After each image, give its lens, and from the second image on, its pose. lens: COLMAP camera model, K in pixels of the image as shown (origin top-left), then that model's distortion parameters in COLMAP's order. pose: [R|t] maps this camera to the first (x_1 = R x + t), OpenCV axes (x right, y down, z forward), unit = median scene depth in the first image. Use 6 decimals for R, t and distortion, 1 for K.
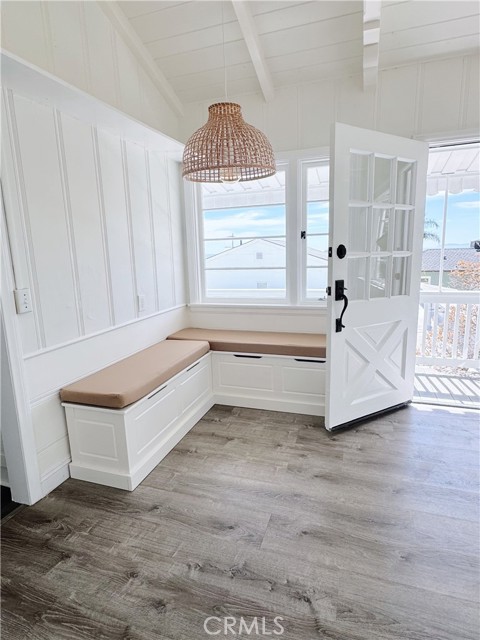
lens RADIAL K [[358.4, 0, 239.8], [0, 358.4, 316.6], [0, 0, 1]] dist [-0.005445, 0.002547]
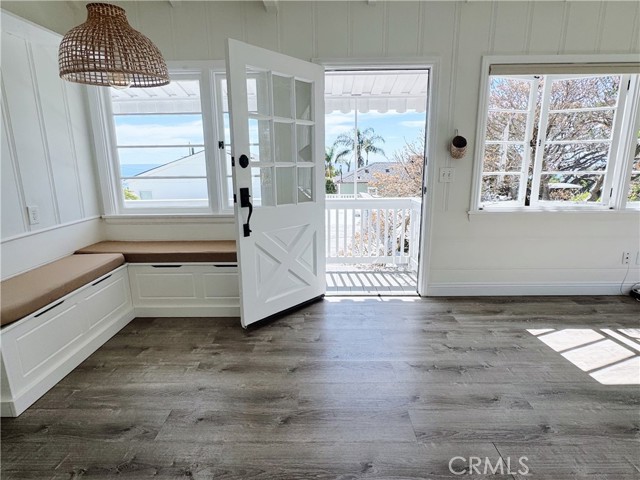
lens RADIAL K [[358.4, 0, 321.6], [0, 358.4, 240.4], [0, 0, 1]] dist [-0.005445, 0.002547]
pose [[0.949135, -0.048988, 0.311036, 0.157963], [0.038404, 0.998459, 0.040064, 0.021175], [-0.312519, -0.026081, 0.949553, -0.099360]]
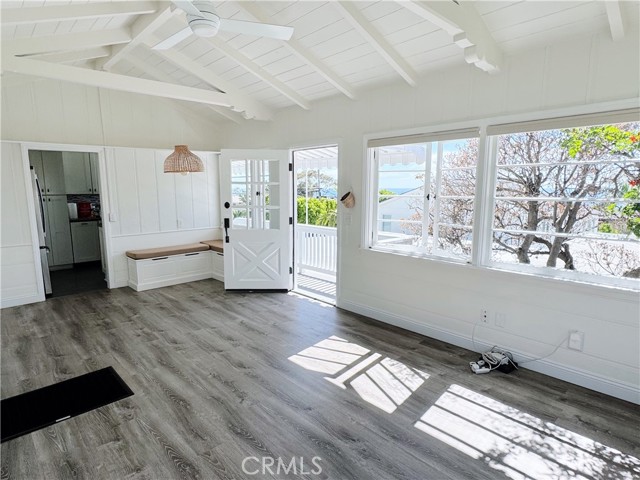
lens RADIAL K [[375.9, 0, 321.4], [0, 375.9, 239.8], [0, 0, 1]] dist [0.004541, 0.002513]
pose [[0.880590, 0.093453, -0.464572, 1.864002], [-0.105787, 0.994389, -0.000487, -0.032862], [0.461920, 0.049574, 0.885535, -0.743696]]
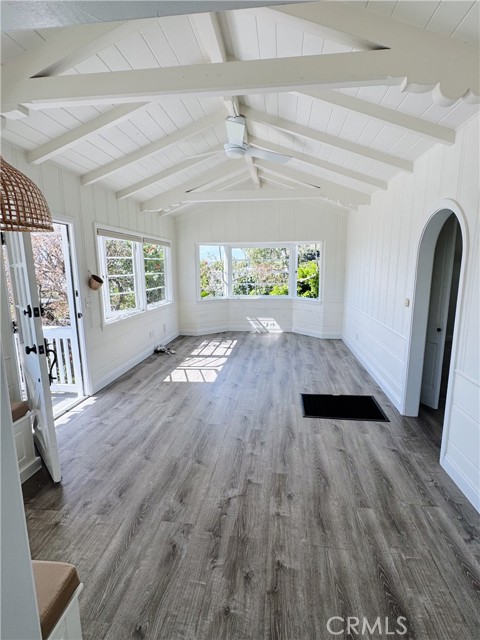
lens RADIAL K [[312.5, 0, 242.5], [0, 312.5, 321.5], [0, 0, 1]] dist [0.015310, -0.001200]
pose [[-0.203218, -0.141041, 0.968922, -0.729614], [0.184257, 0.966382, 0.179317, -0.209641], [-0.961640, 0.214971, -0.170399, 0.591784]]
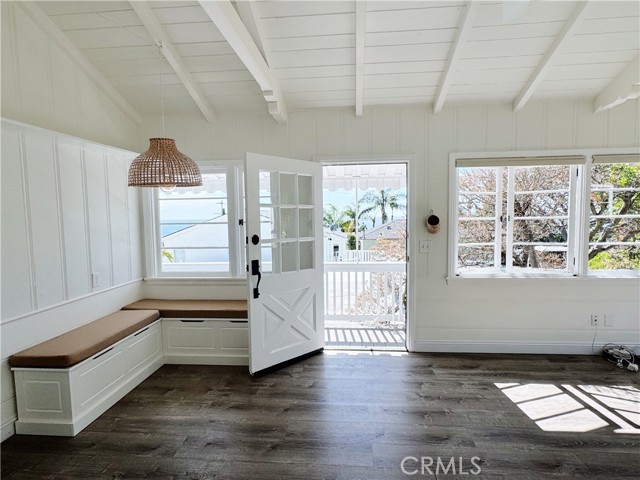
lens RADIAL K [[358.4, 0, 322.6], [0, 358.4, 240.9], [0, 0, 1]] dist [-0.005445, 0.002547]
pose [[0.969338, -0.001459, 0.245728, 0.194458], [0.029462, 0.993459, -0.110319, -0.015354], [-0.243960, 0.114176, 0.963041, -0.402931]]
